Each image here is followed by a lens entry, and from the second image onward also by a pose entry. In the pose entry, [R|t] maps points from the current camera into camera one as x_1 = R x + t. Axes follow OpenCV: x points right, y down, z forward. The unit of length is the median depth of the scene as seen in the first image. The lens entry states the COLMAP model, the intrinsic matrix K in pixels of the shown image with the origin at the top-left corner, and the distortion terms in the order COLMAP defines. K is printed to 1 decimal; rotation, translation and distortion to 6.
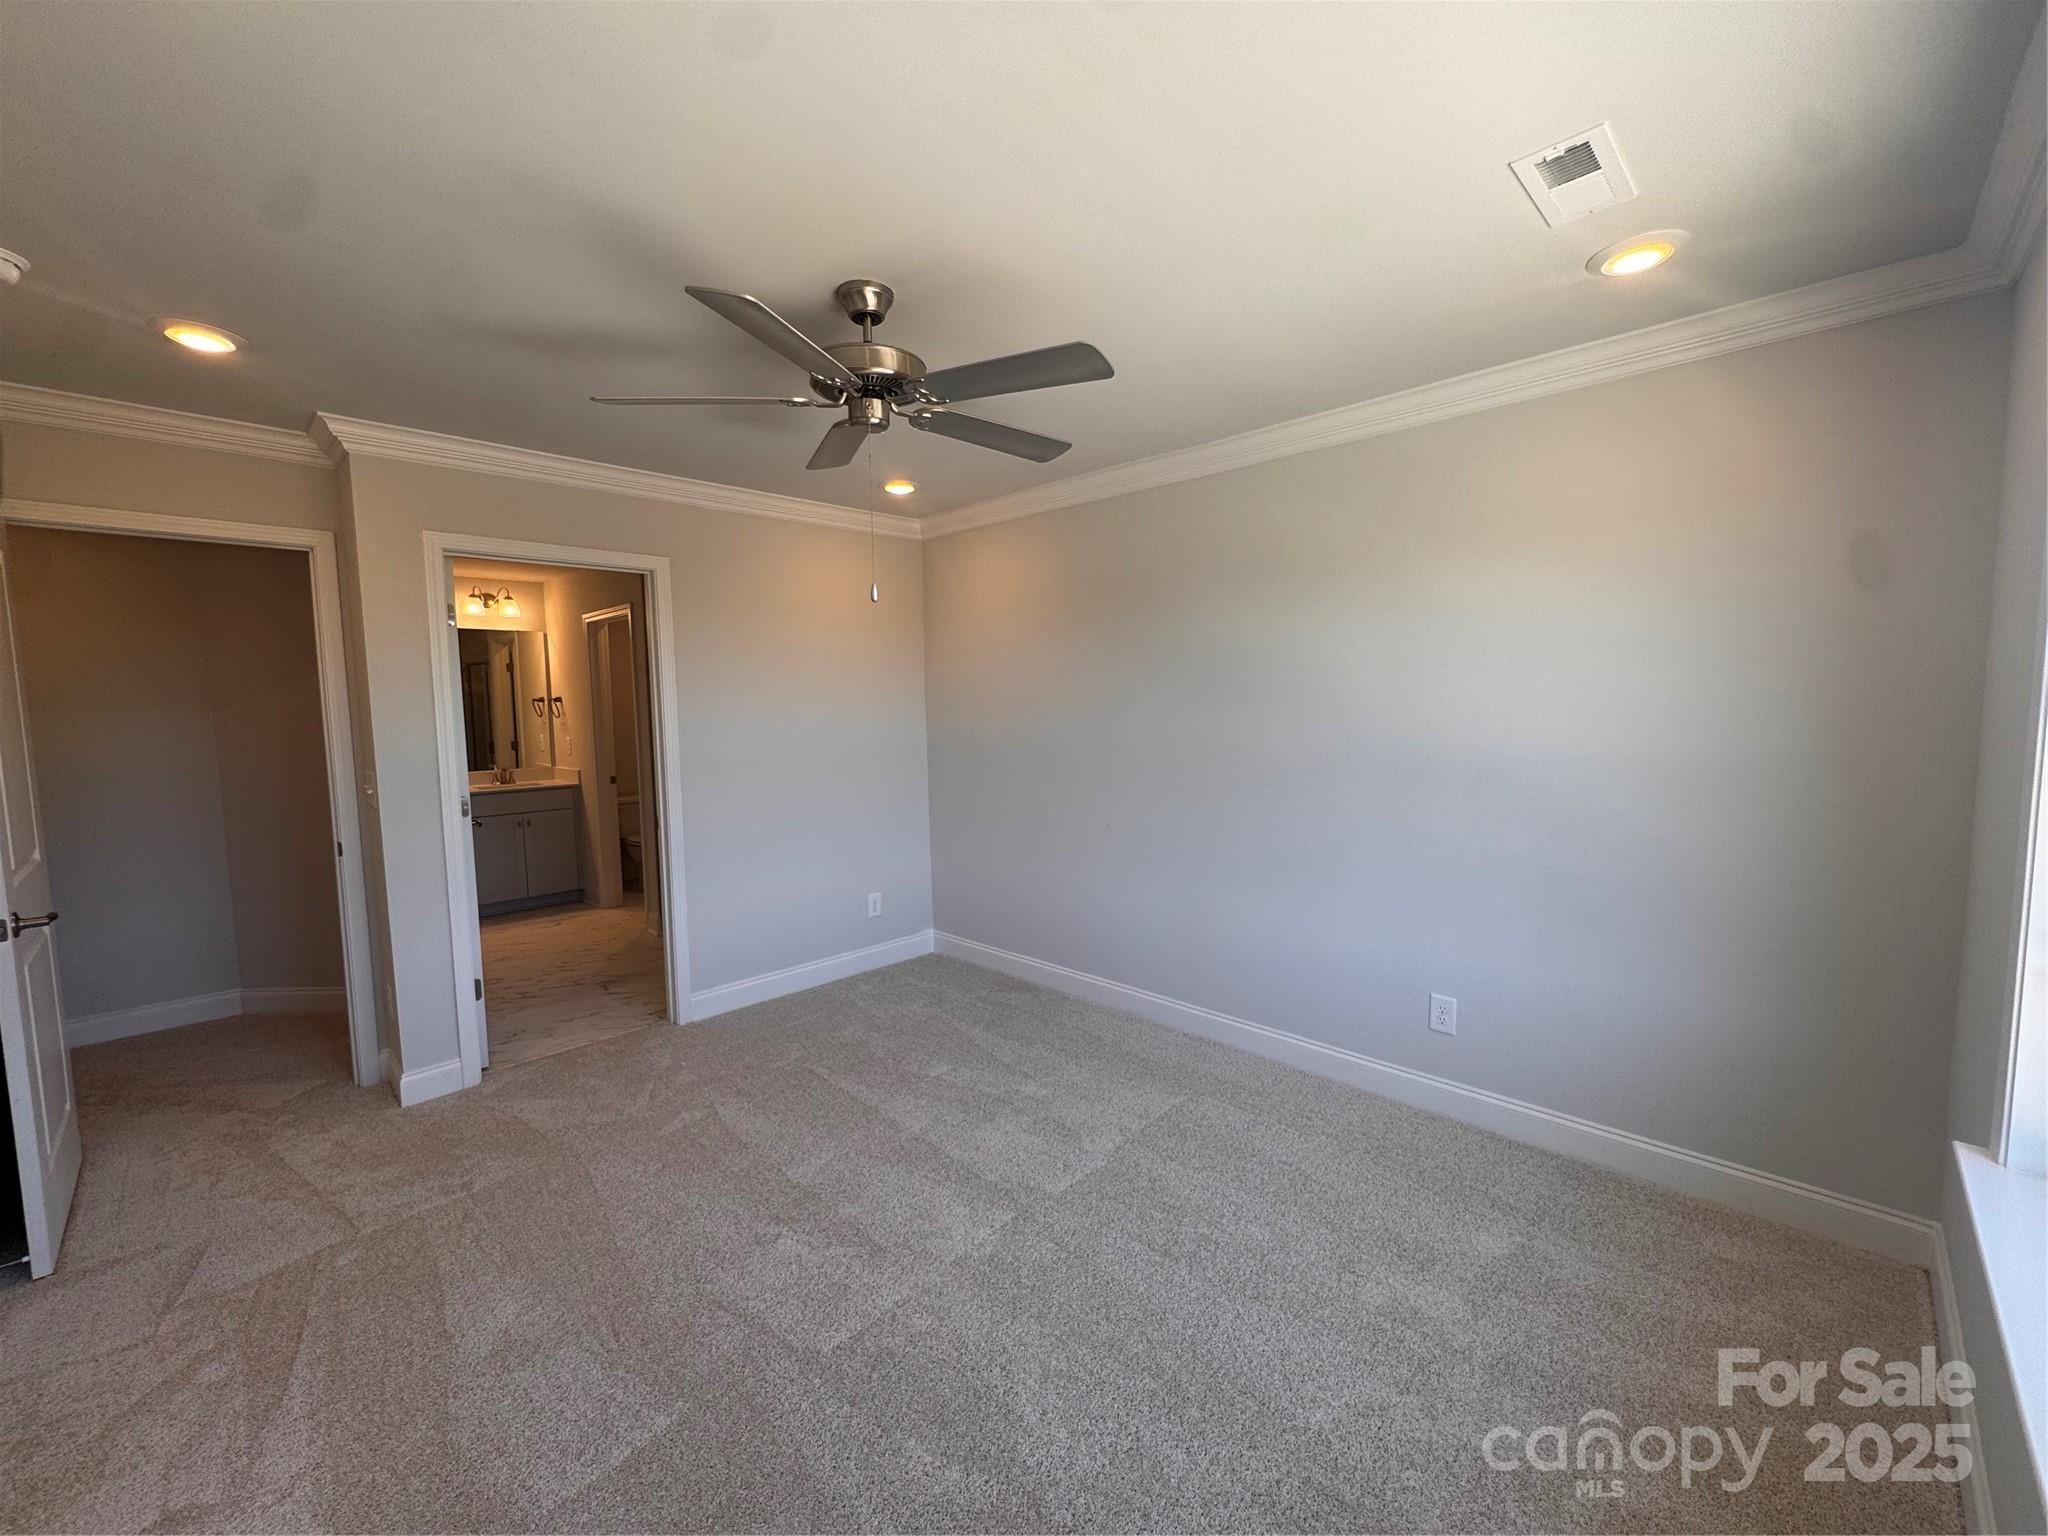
lens RADIAL K [[816.6, 0, 1028.8], [0, 816.6, 766.5], [0, 0, 1]] dist [-0.003959, 0.000090]
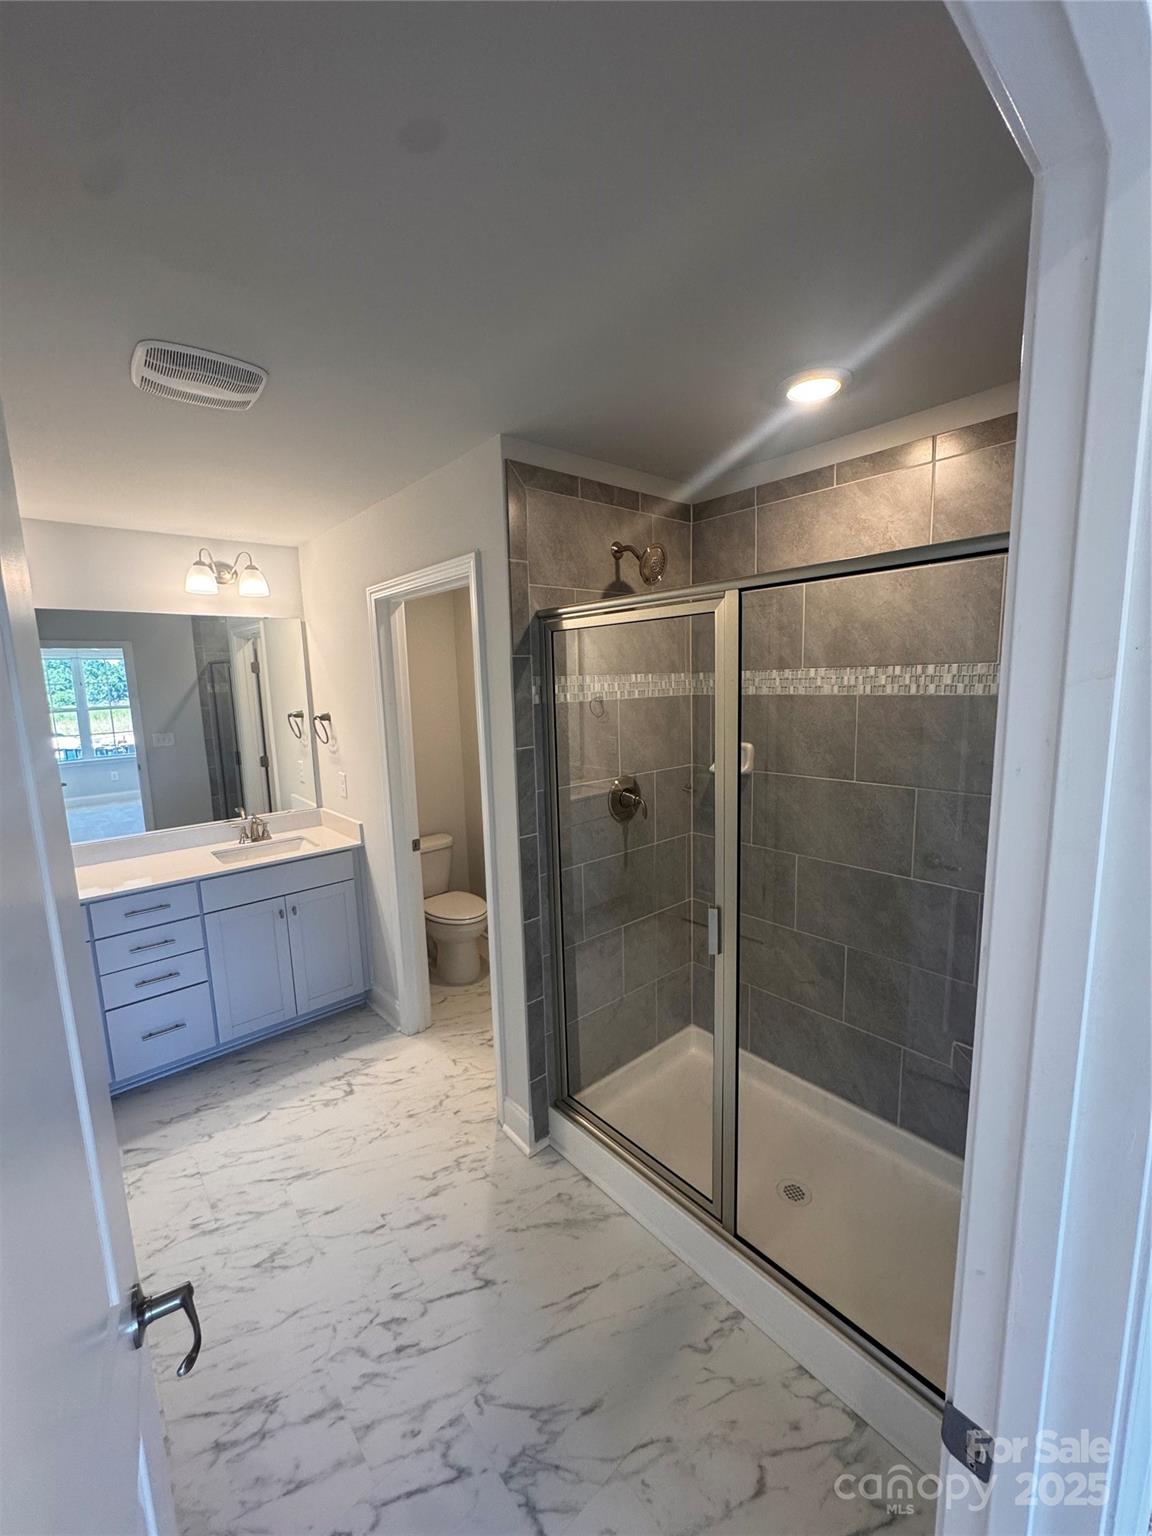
lens RADIAL K [[612.5, 0, 577.3], [0, 612.5, 769.5], [0, 0, 1]] dist [-0.003959, 0.000090]
pose [[0.996732, 0.001419, -0.080767, -0.325768], [0.003973, 0.997775, 0.066557, -0.072643], [0.080682, -0.066661, 0.994508, 0.503849]]
